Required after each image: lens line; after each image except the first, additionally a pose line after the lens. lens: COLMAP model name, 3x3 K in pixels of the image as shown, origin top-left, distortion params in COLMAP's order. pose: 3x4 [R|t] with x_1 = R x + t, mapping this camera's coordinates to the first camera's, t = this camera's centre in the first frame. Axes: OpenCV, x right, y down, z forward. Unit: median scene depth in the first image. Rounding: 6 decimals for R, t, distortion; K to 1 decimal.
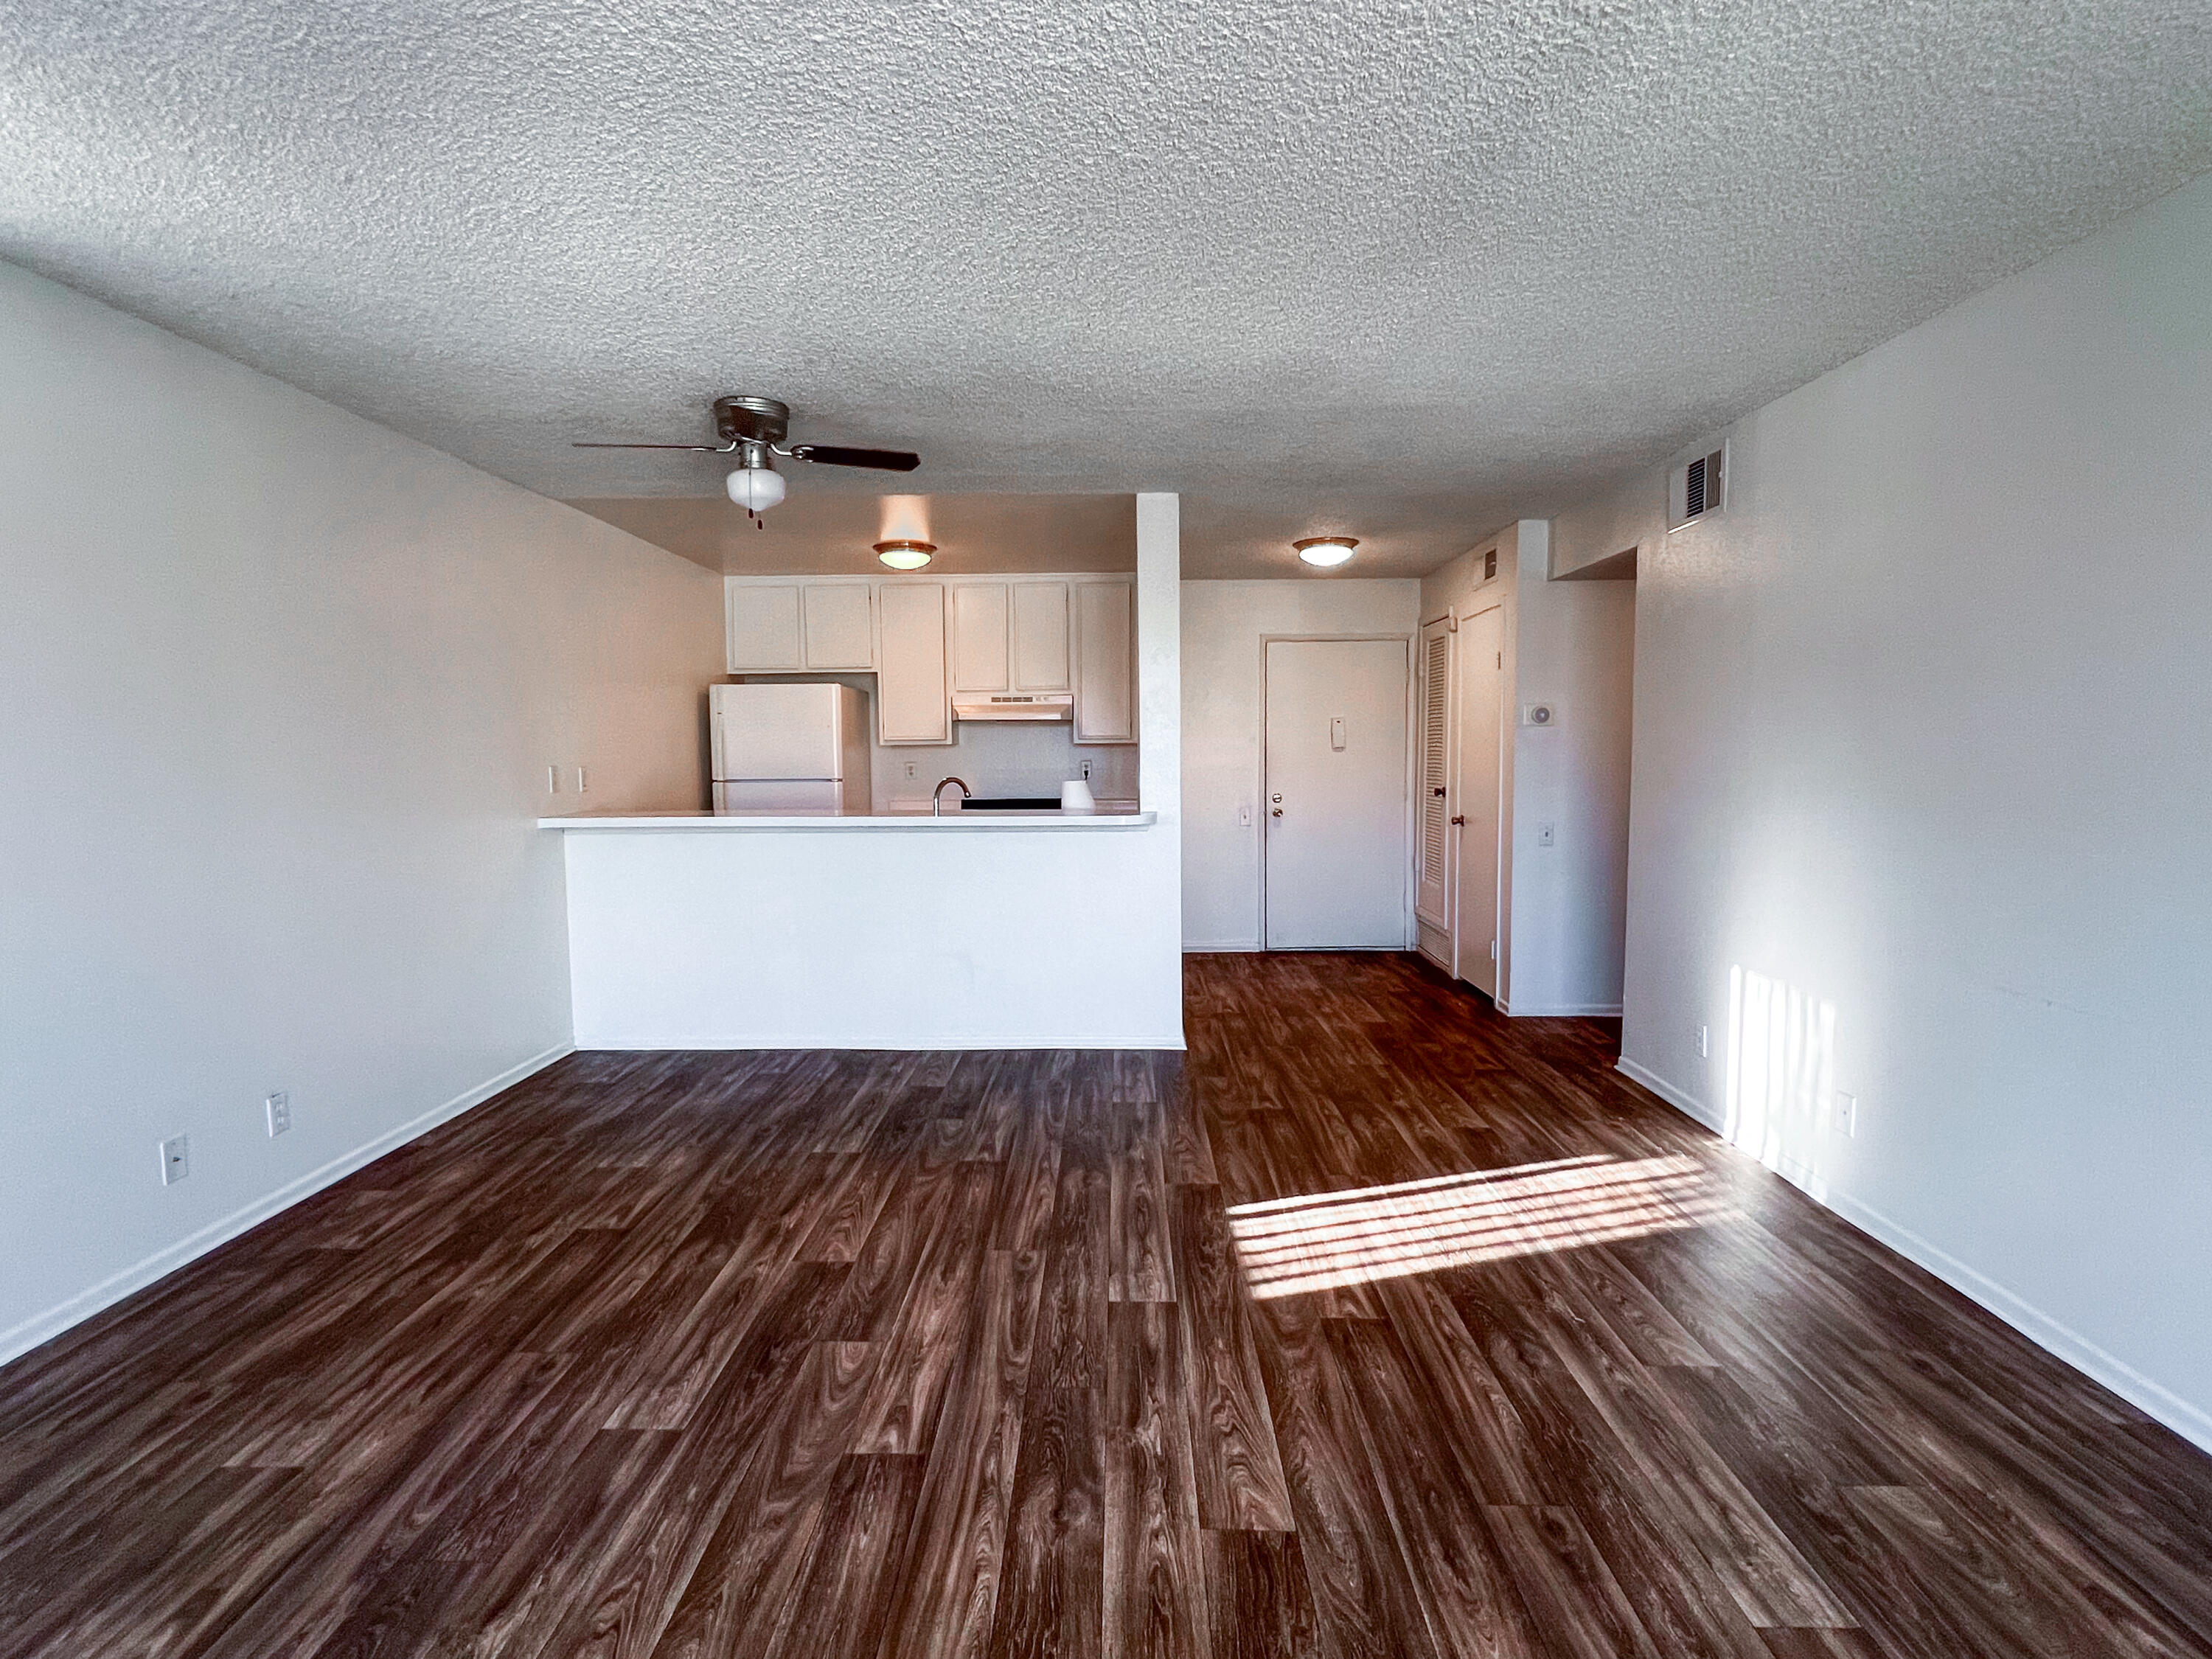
lens RADIAL K [[1102.1, 0, 1106.0], [0, 1102.1, 829.5], [0, 0, 1]] dist [0.013605, -0.011859]
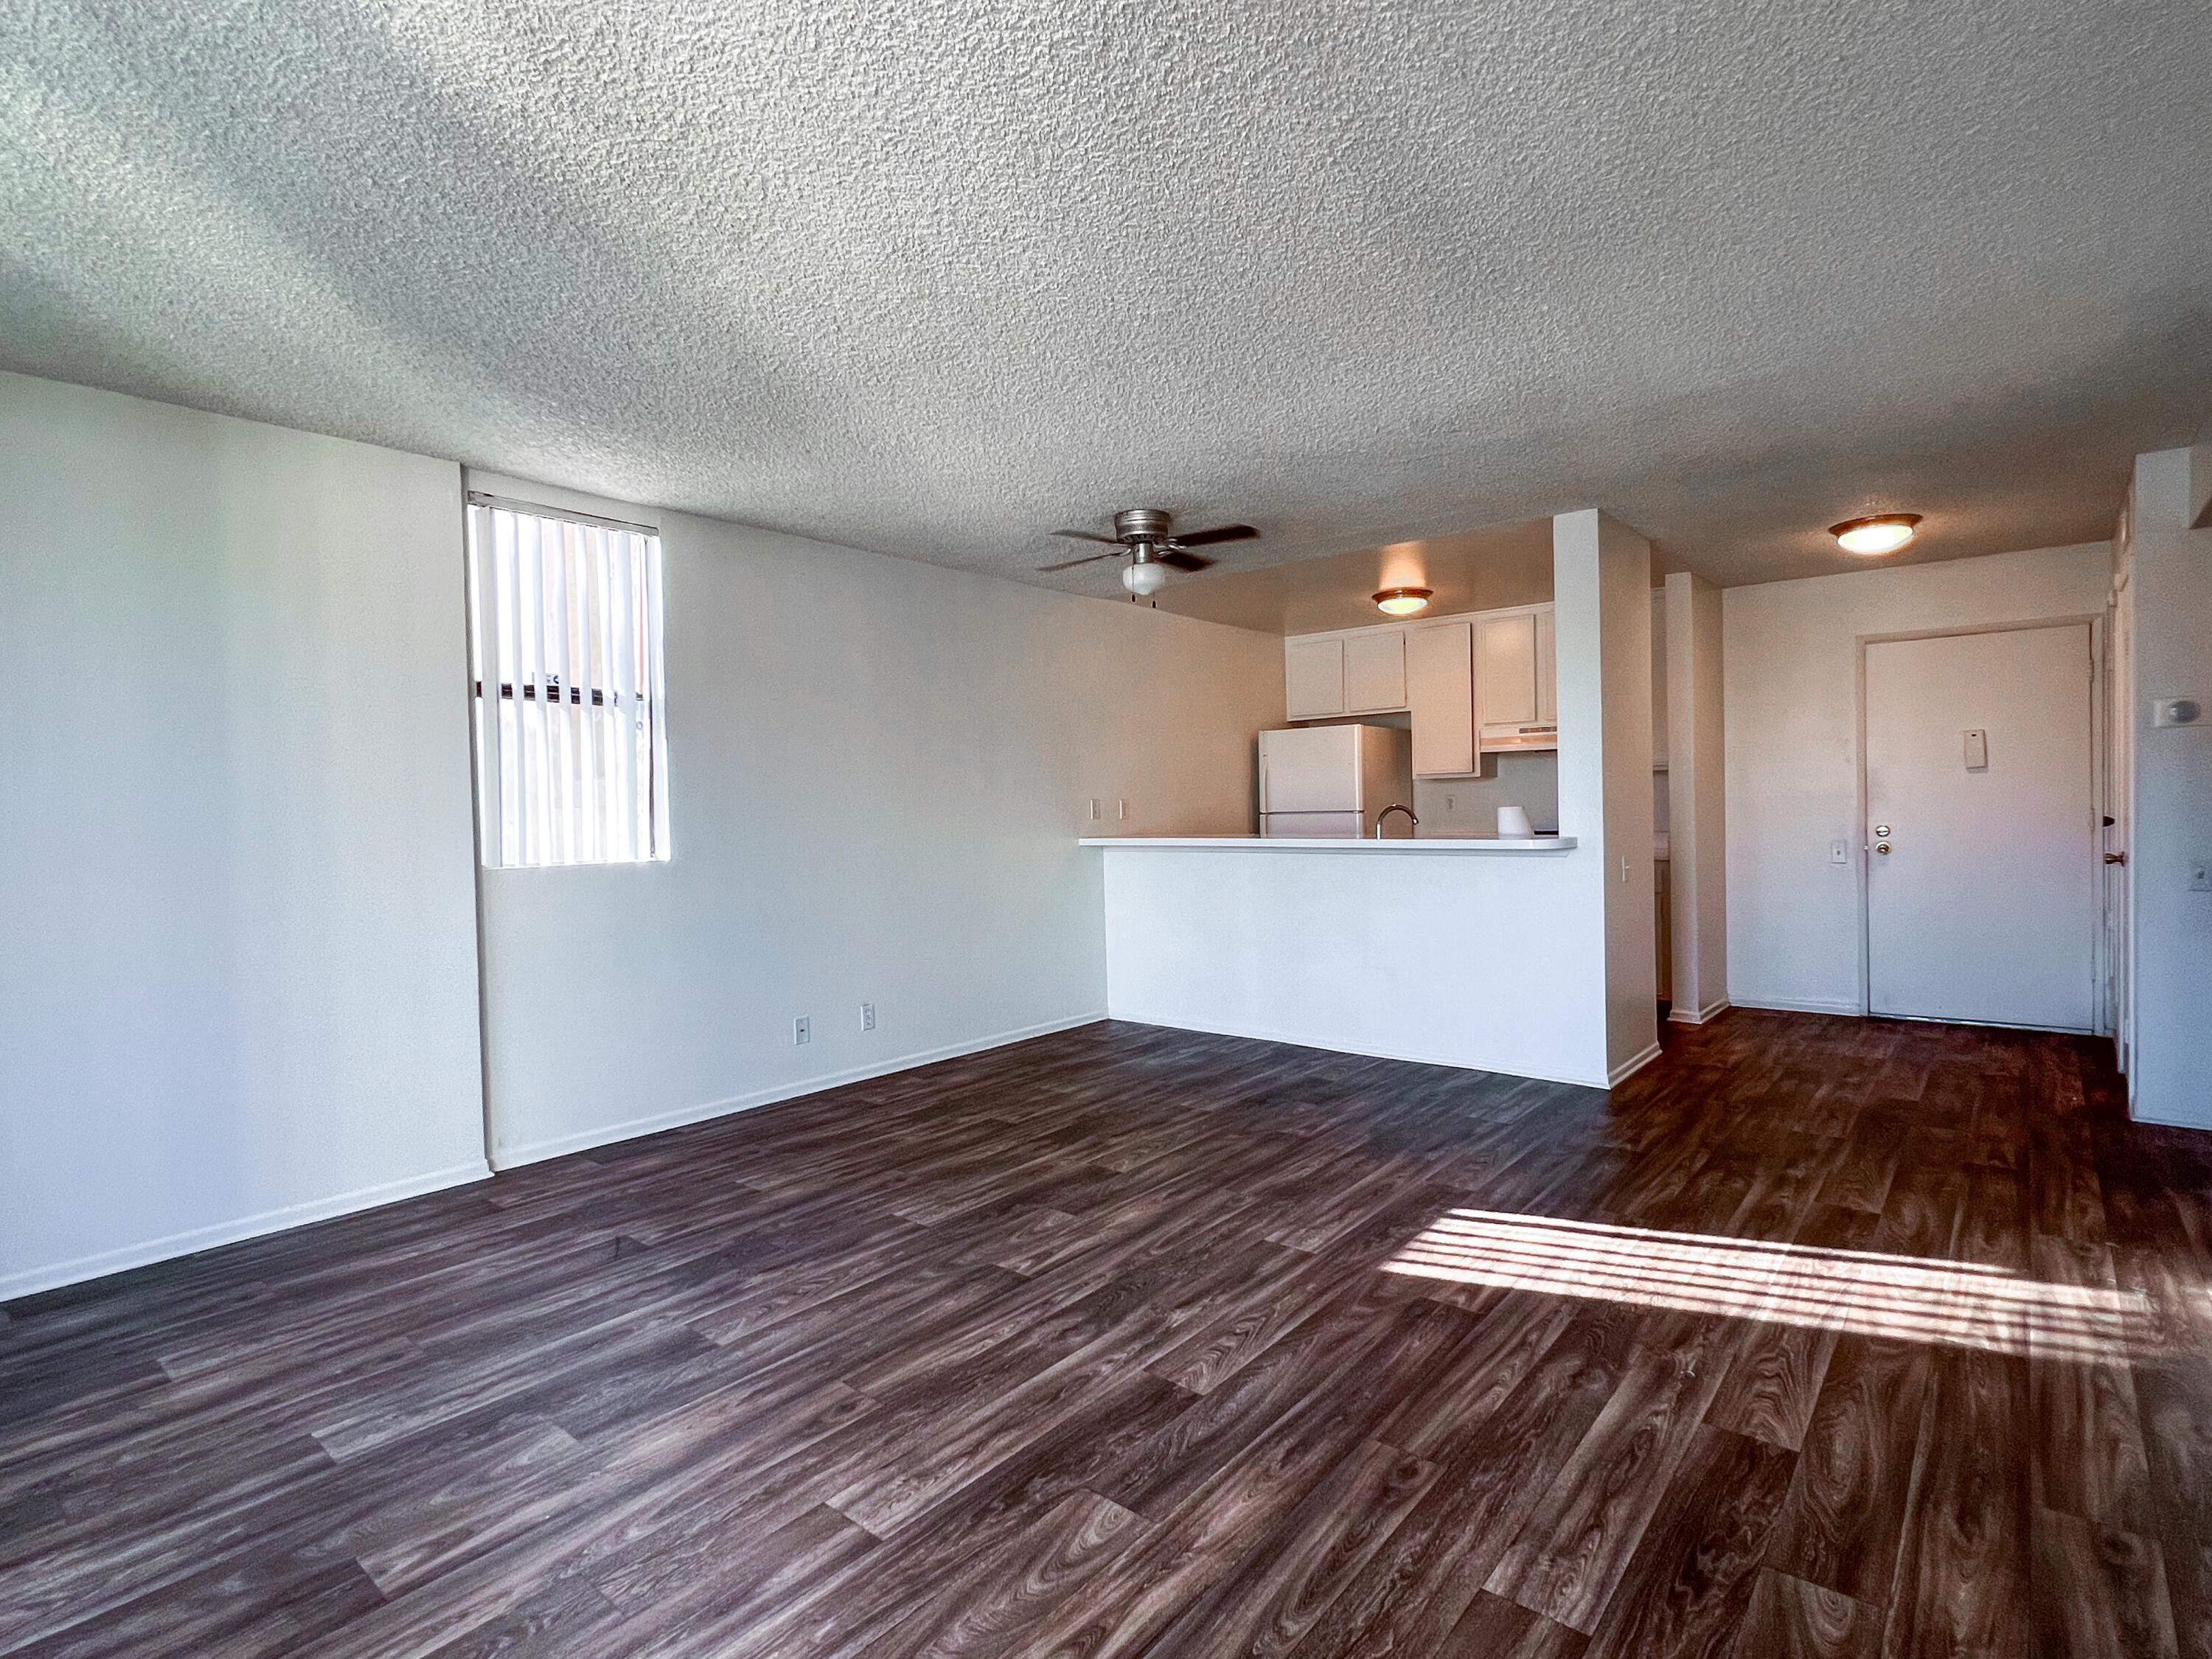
lens RADIAL K [[1102.1, 0, 1106.0], [0, 1102.1, 829.5], [0, 0, 1]] dist [0.013605, -0.011859]
pose [[0.781391, 0.002686, -0.624036, 0.497026], [-0.029087, 0.999061, -0.032122, 0.031215], [0.623364, 0.043251, 0.780735, -0.026514]]
